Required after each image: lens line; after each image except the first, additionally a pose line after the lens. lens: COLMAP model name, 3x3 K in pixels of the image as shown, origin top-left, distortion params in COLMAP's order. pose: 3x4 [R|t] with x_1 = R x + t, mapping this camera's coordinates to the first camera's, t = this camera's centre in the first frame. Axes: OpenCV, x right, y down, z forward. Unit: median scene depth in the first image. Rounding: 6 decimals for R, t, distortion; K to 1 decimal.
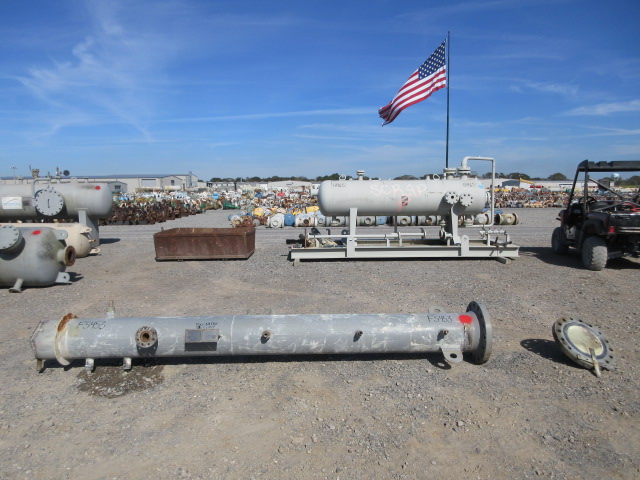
lens RADIAL K [[487.8, 0, 323.2], [0, 487.8, 241.1], [0, 0, 1]] dist [0.014136, -0.016131]
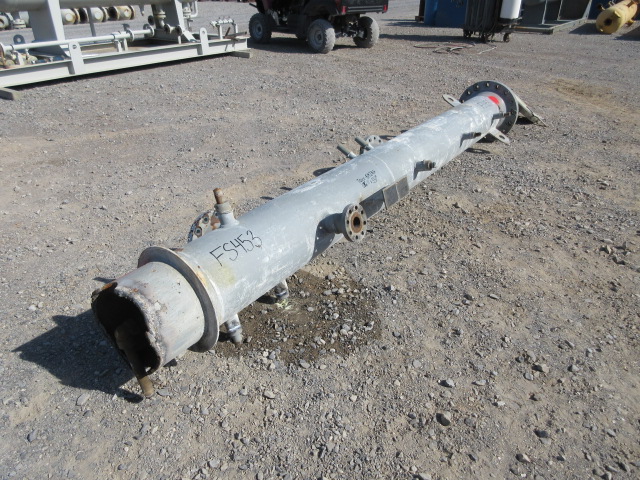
lens RADIAL K [[487.8, 0, 323.2], [0, 487.8, 241.1], [0, 0, 1]] dist [0.014136, -0.016131]
pose [[0.605348, -0.376752, 0.701150, -0.307302], [0.087764, 0.907107, 0.411648, -0.007136], [-0.791108, -0.187655, 0.582181, 0.274814]]
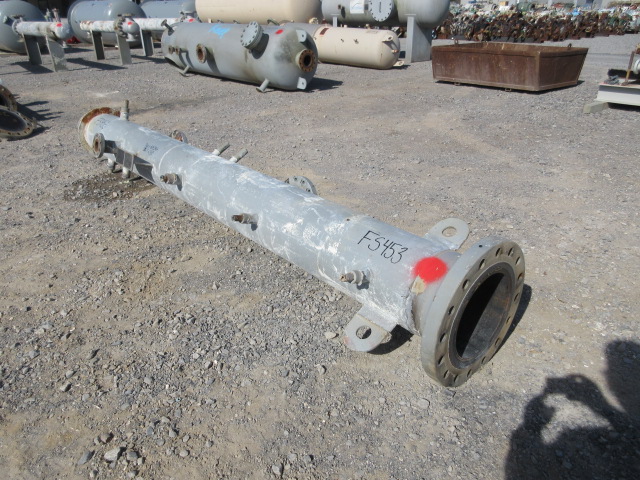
lens RADIAL K [[487.8, 0, 323.2], [0, 487.8, 241.1], [0, 0, 1]] dist [0.014136, -0.016131]
pose [[0.636713, 0.339231, -0.692473, 0.203889], [-0.087196, 0.923946, 0.372452, -0.001502], [0.766155, -0.176764, 0.617868, 0.281893]]
